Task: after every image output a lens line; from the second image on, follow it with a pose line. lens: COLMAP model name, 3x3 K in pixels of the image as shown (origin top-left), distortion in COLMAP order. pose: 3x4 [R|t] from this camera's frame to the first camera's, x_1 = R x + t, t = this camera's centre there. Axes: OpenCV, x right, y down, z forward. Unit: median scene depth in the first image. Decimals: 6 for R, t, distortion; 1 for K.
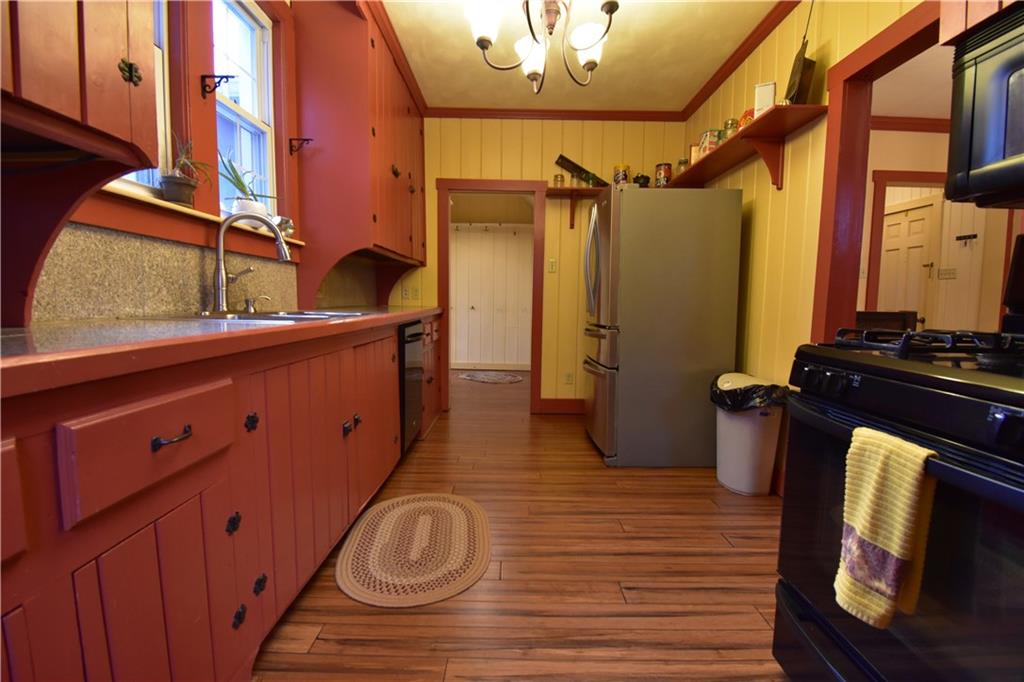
lens RADIAL K [[456.8, 0, 513.9], [0, 456.8, 339.8], [0, 0, 1]] dist [-0.011832, -0.009586]
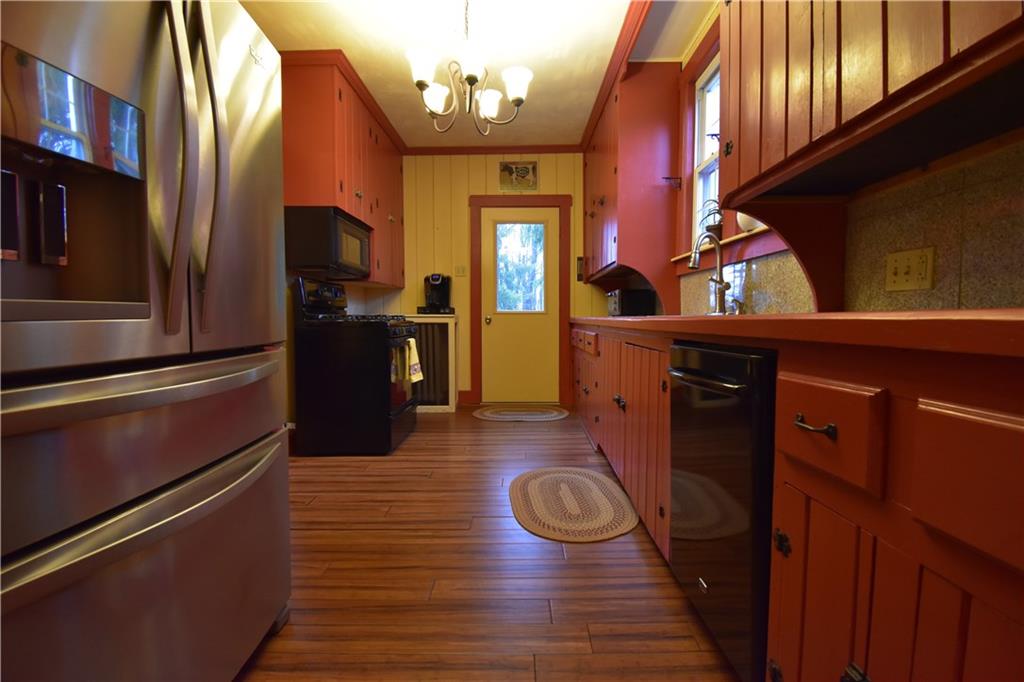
lens RADIAL K [[456.8, 0, 517.8], [0, 456.8, 345.6], [0, 0, 1]] dist [-0.011832, -0.009586]
pose [[-0.999861, -0.015851, 0.005226, -0.069792], [-0.014928, 0.989368, 0.144668, -0.141330], [-0.007463, 0.144570, -0.989466, 2.109340]]
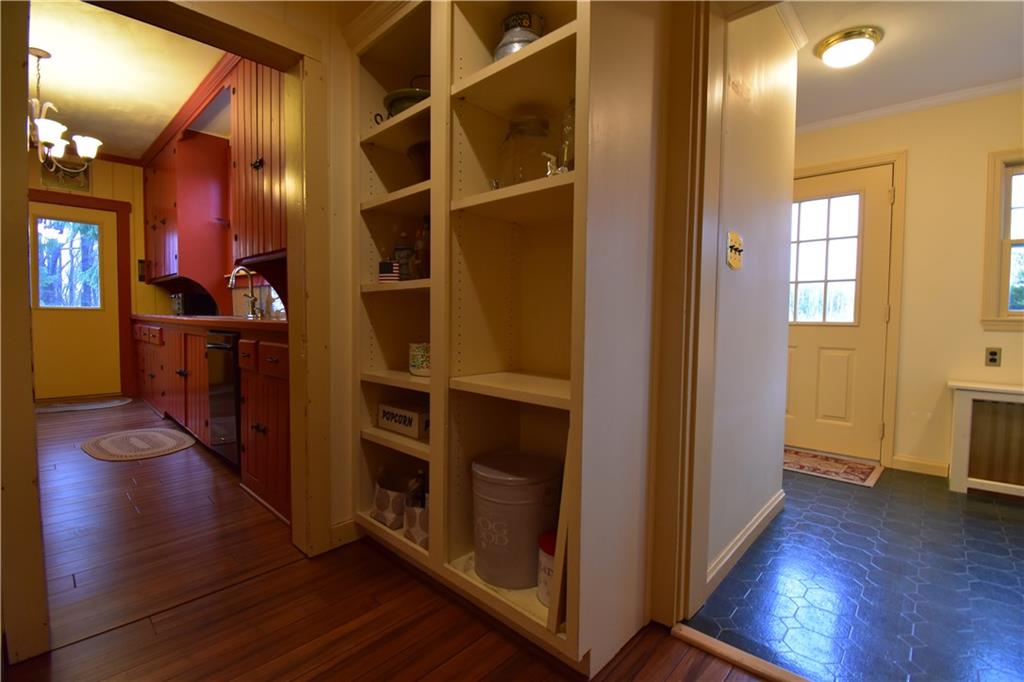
lens RADIAL K [[456.8, 0, 517.7], [0, 456.8, 349.0], [0, 0, 1]] dist [-0.011832, -0.009586]
pose [[-0.675043, 0.011482, -0.737689, 0.084658], [-0.098530, 0.989519, 0.105564, -0.238943], [0.731169, 0.143944, -0.666837, 3.095147]]
